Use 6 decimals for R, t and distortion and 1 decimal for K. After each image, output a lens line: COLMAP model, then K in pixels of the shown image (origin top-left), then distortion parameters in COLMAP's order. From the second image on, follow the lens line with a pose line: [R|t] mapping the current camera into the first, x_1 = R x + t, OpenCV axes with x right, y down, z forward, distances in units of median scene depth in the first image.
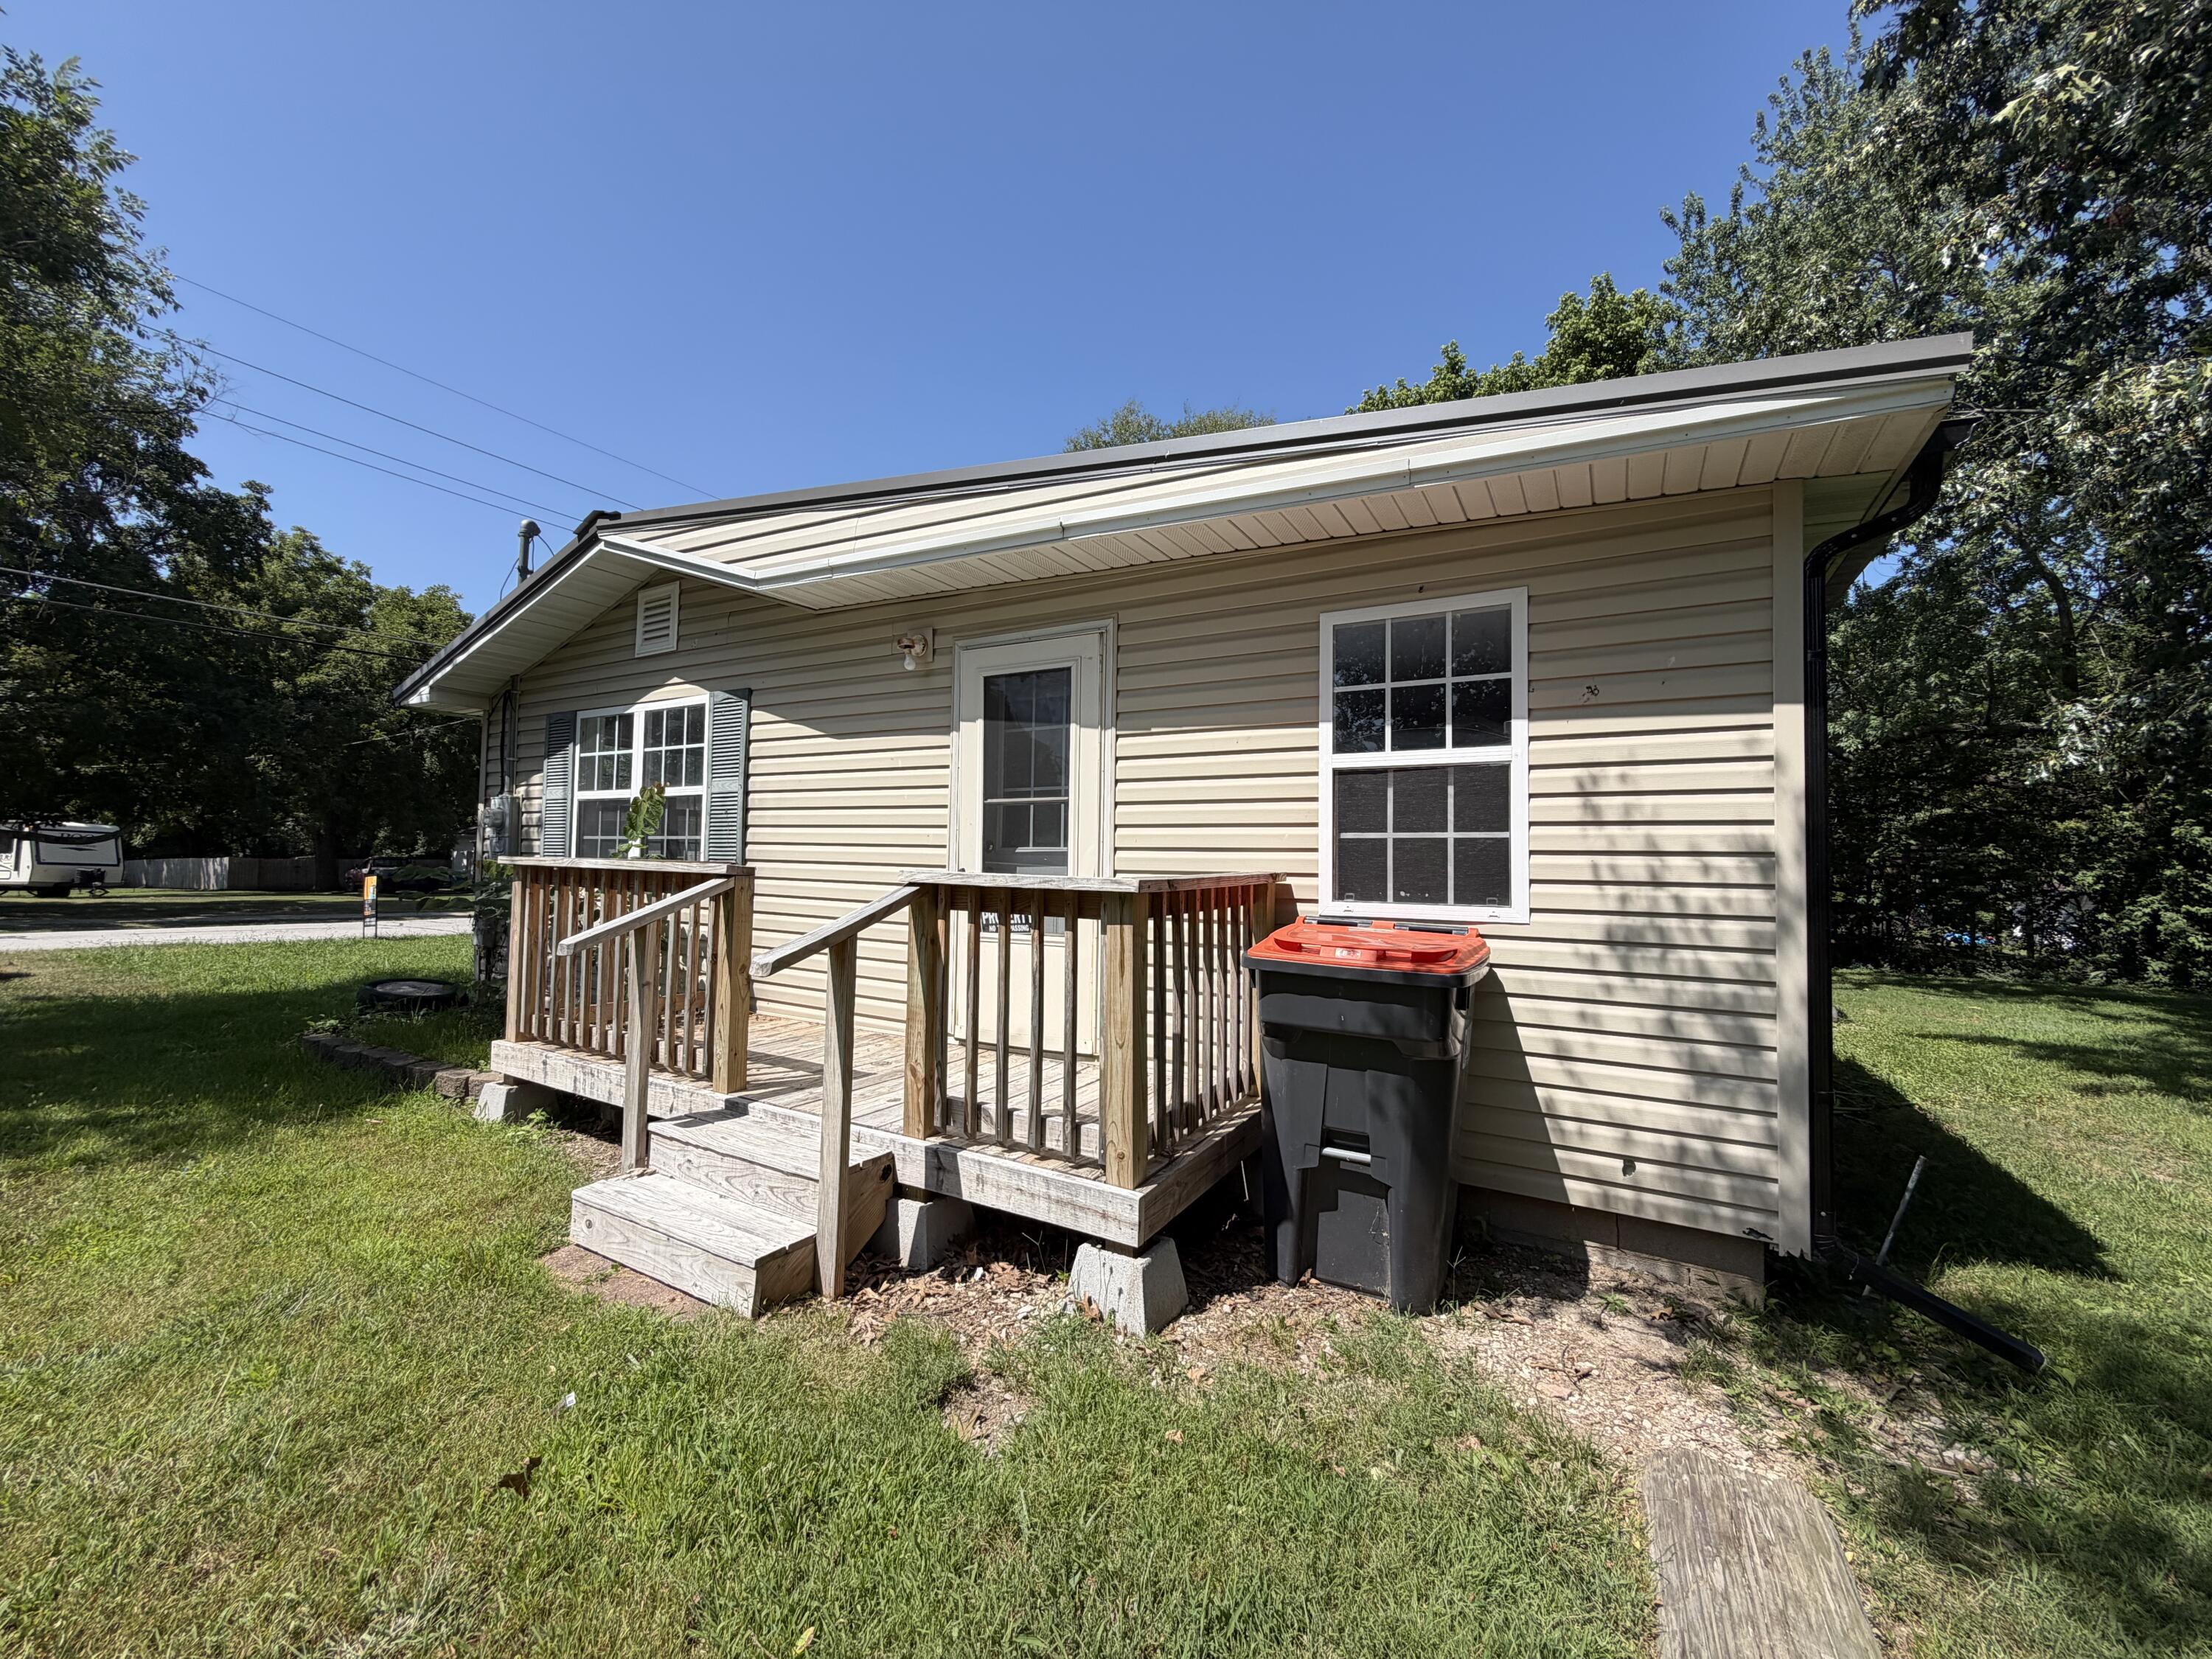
lens RADIAL K [[878.1, 0, 1099.2], [0, 878.1, 832.4], [0, 0, 1]] dist [-0.003004, 0.000942]
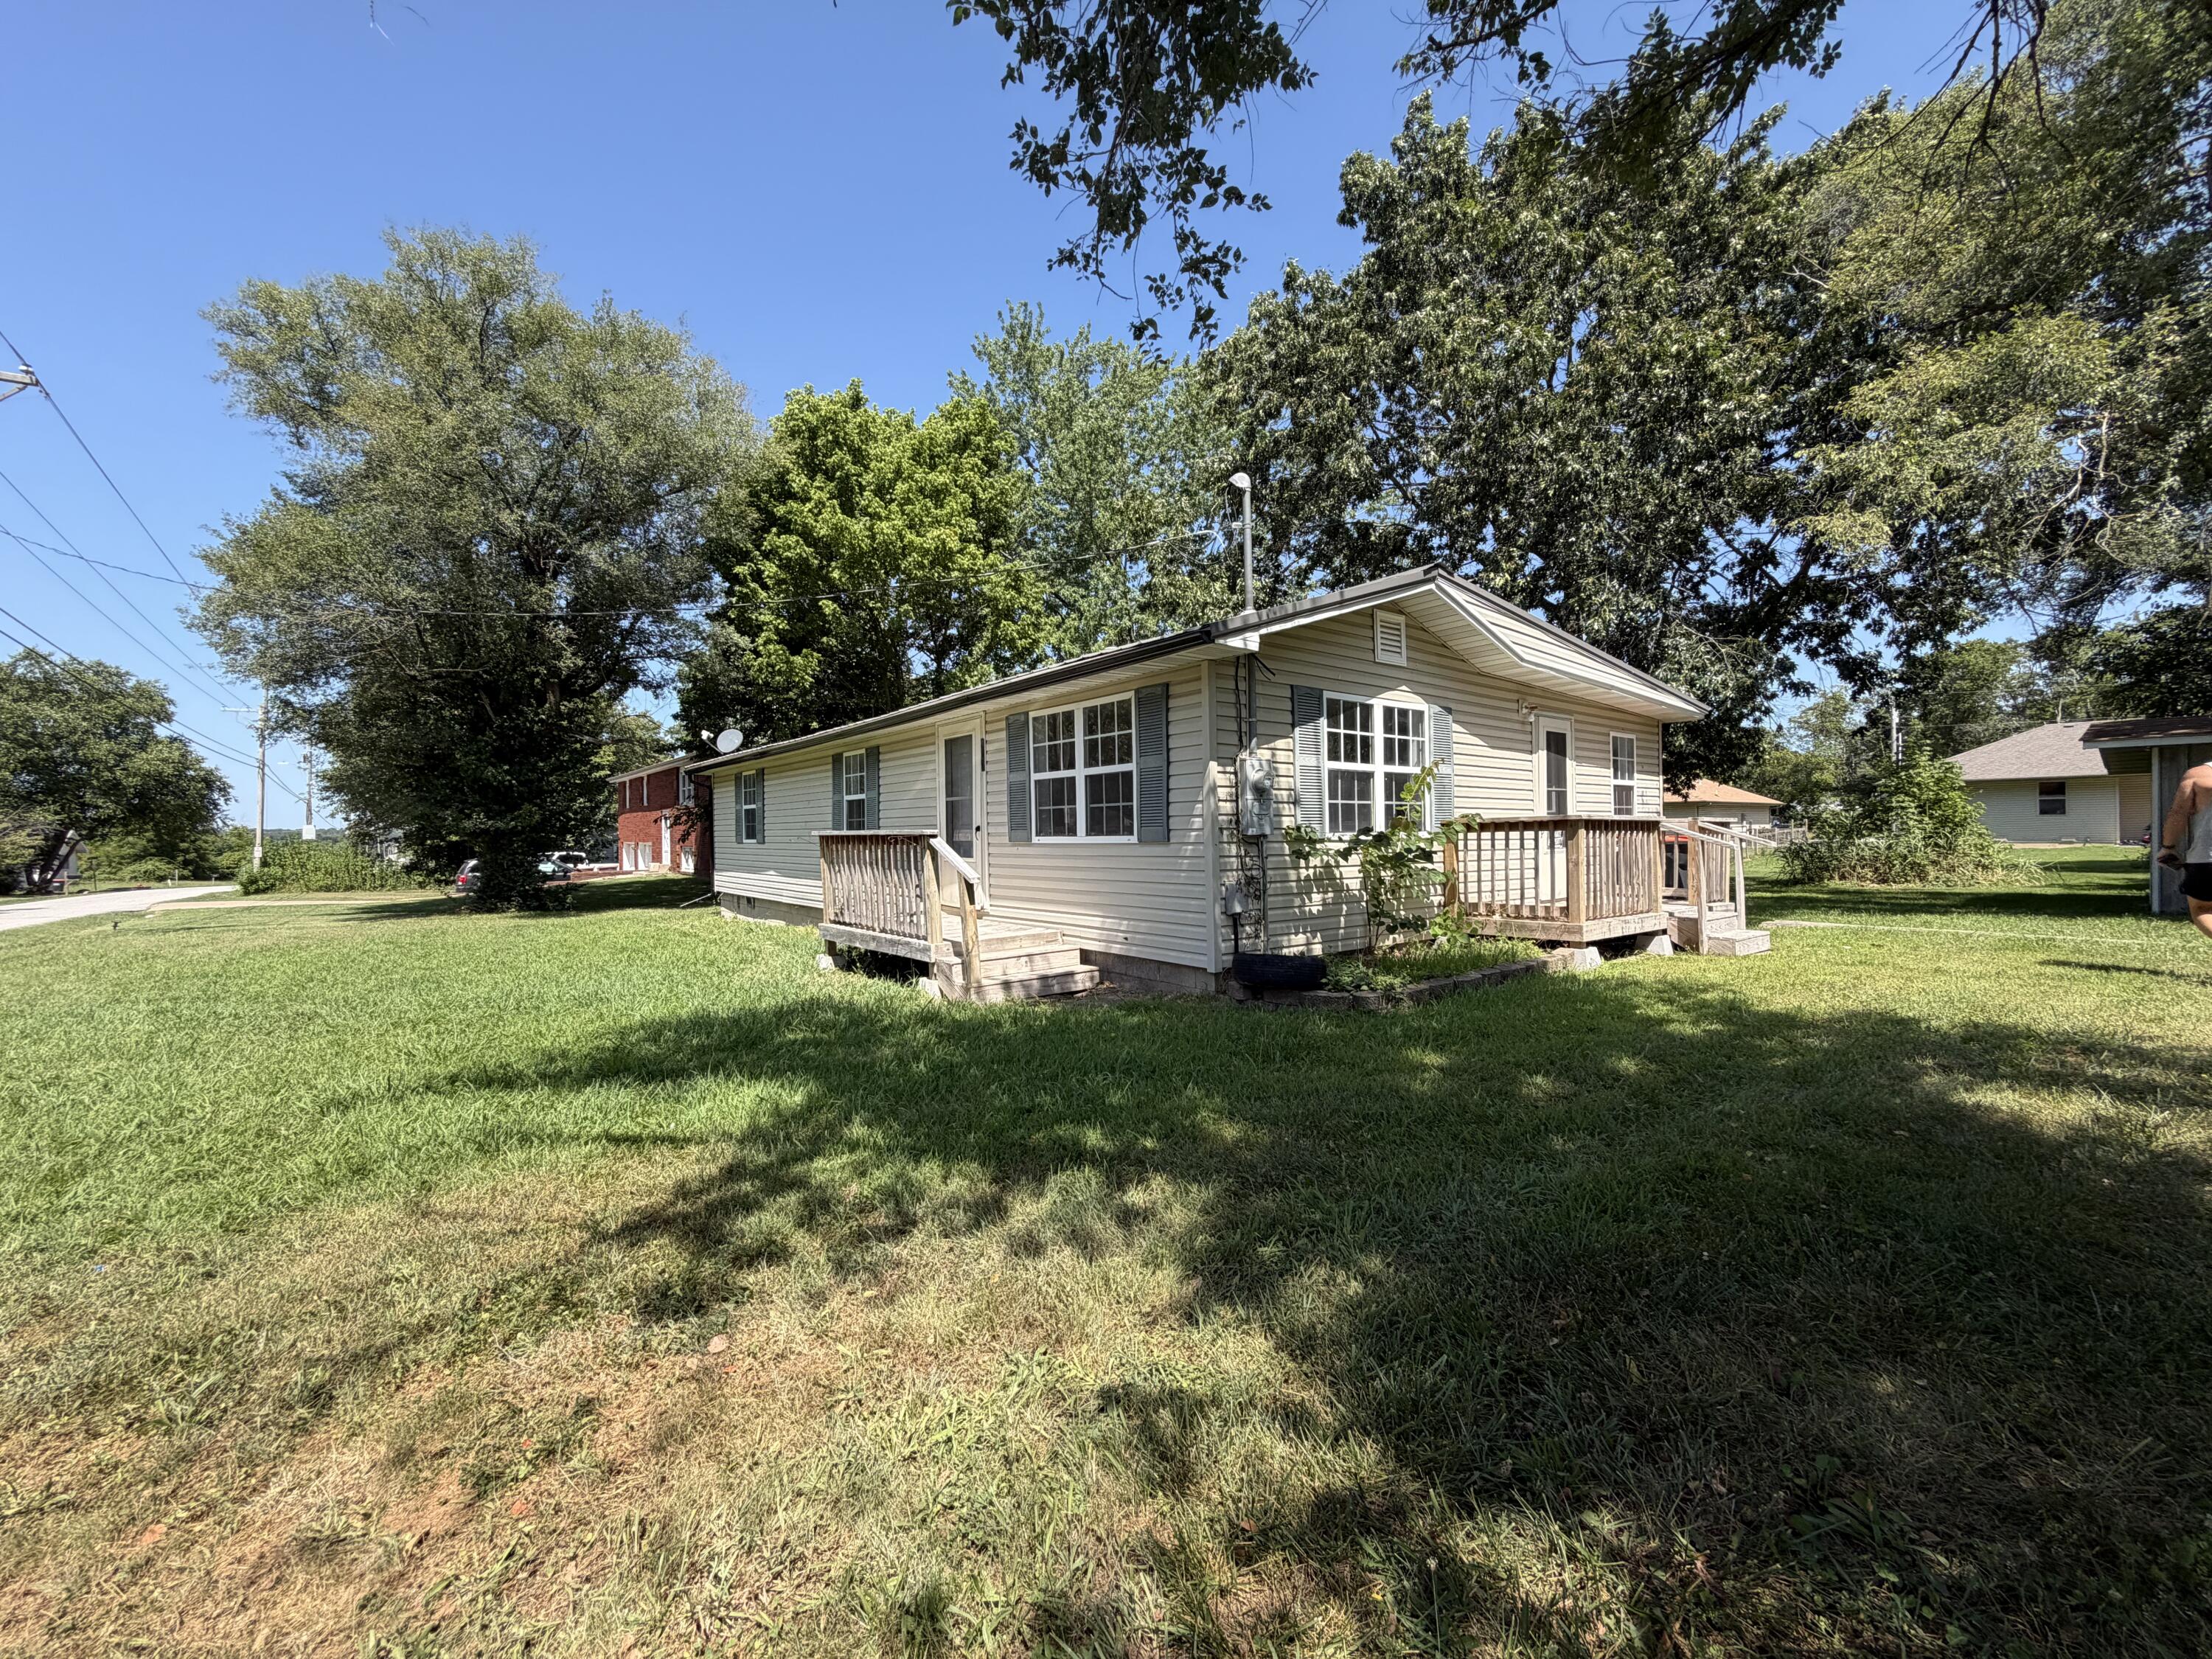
lens RADIAL K [[878.1, 0, 1098.5], [0, 878.1, 830.4], [0, 0, 1]] dist [-0.003004, 0.000942]
pose [[0.371121, -0.013845, 0.928481, -1.894041], [-0.008216, 0.999801, 0.018192, 0.026756], [-0.928548, -0.014380, 0.370933, 0.912886]]
